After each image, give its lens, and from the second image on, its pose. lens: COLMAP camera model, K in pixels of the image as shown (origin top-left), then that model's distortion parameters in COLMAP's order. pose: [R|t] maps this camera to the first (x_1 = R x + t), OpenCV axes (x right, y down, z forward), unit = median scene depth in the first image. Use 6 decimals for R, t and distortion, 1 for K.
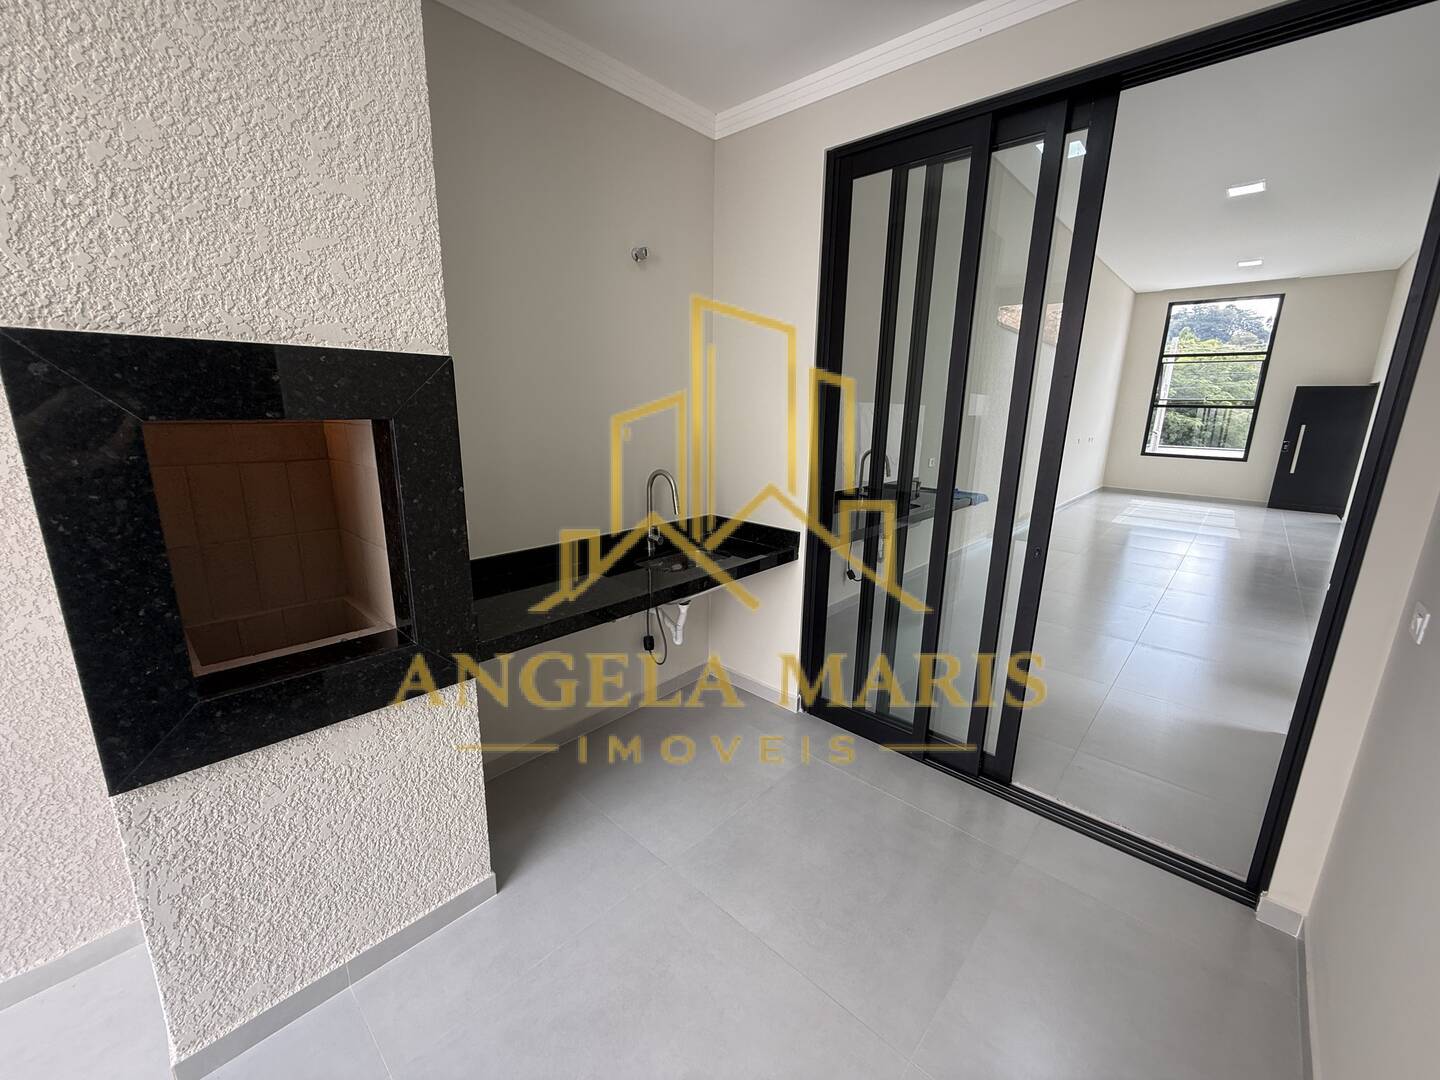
lens RADIAL K [[574.9, 0, 718.6], [0, 574.9, 540.4], [0, 0, 1]] dist [-0.000010, -0.000059]
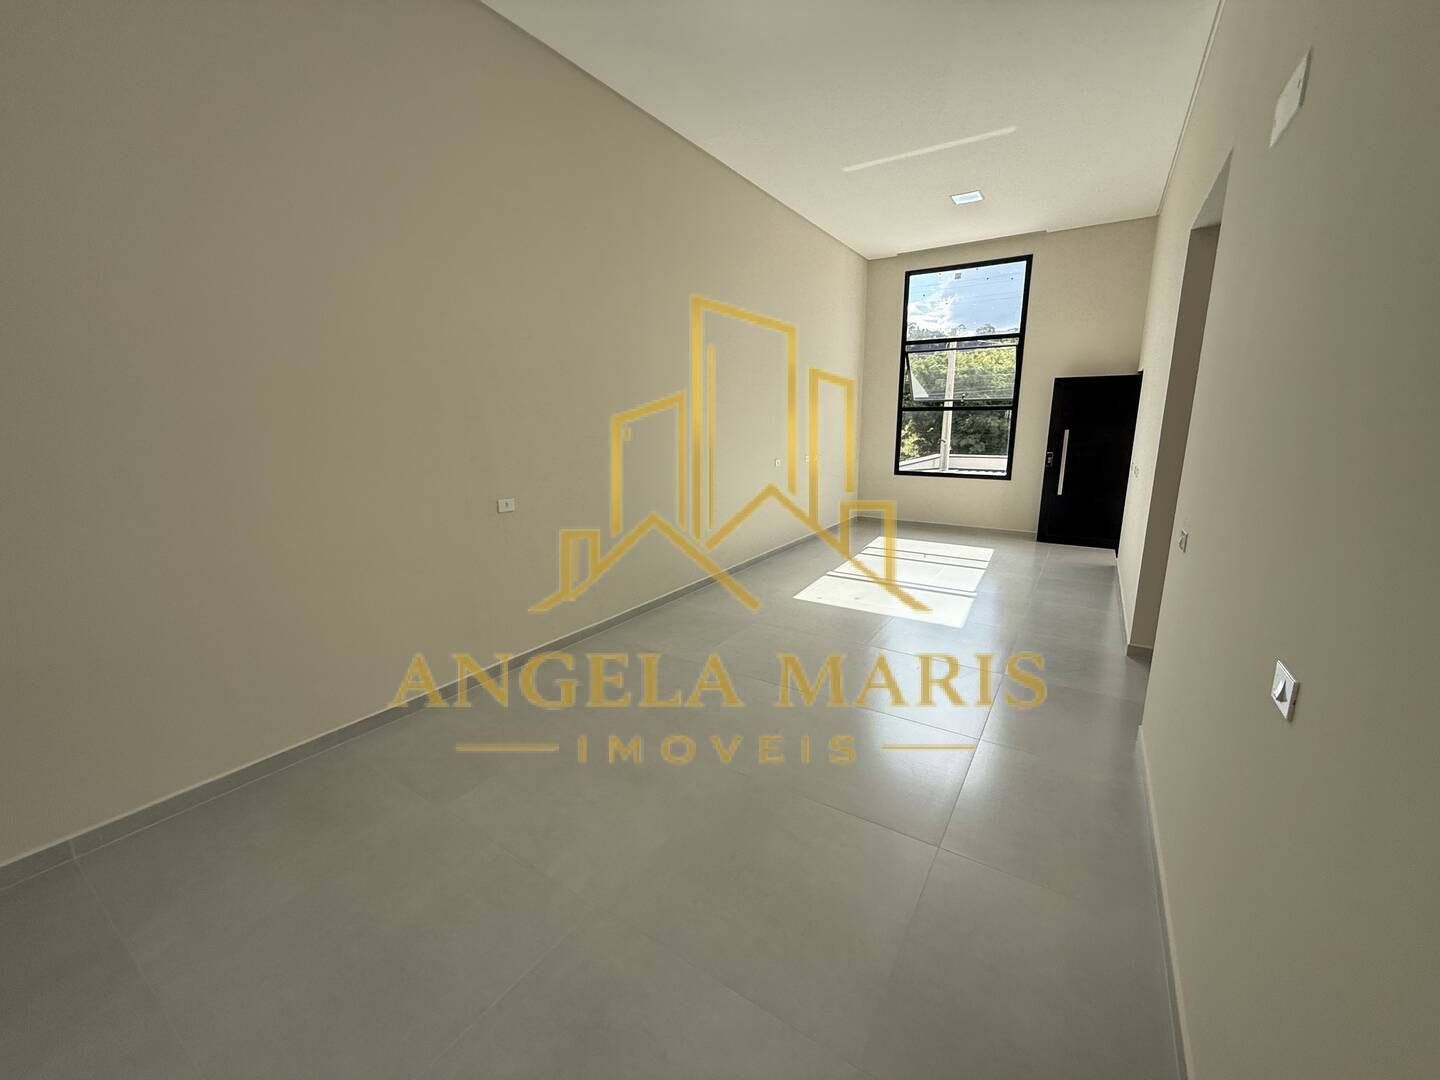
lens RADIAL K [[574.9, 0, 718.9], [0, 574.9, 542.1], [0, 0, 1]] dist [-0.000010, -0.000059]
pose [[0.985347, -0.062575, 0.158669, 0.422718], [0.065891, 0.997703, -0.015721, -0.070048], [-0.157320, 0.025946, 0.987207, 0.323381]]
